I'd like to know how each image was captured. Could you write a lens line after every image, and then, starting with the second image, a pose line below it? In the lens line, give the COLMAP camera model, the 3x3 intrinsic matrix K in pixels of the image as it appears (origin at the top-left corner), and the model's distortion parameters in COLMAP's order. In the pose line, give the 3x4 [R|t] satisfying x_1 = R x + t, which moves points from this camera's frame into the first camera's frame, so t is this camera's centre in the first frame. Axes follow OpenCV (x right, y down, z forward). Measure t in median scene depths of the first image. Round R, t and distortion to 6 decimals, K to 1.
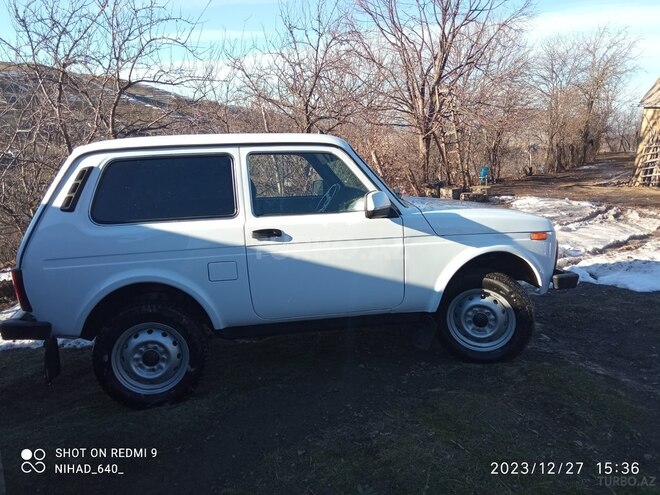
lens RADIAL K [[549.9, 0, 330.0], [0, 549.9, 247.5], [0, 0, 1]] dist [0.054293, -0.064963]
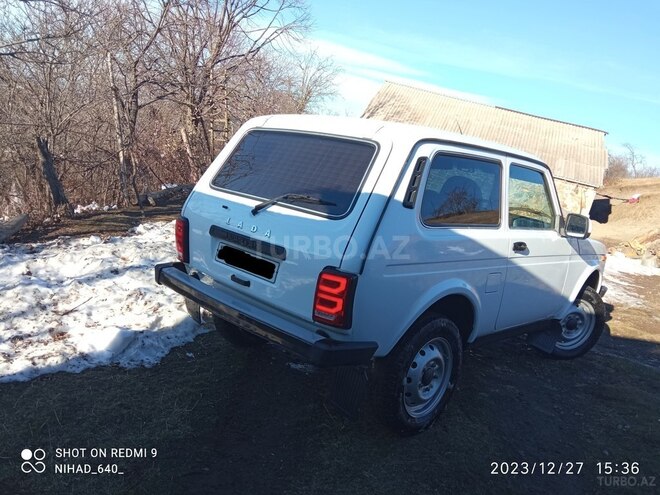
lens RADIAL K [[544.0, 0, 329.2], [0, 544.0, 253.4], [0, 0, 1]] dist [0.054774, -0.073467]
pose [[0.803468, 0.054371, 0.592860, -0.983277], [-0.079201, 0.996731, 0.015926, -0.000539], [-0.590056, -0.059751, 0.805148, 0.393960]]
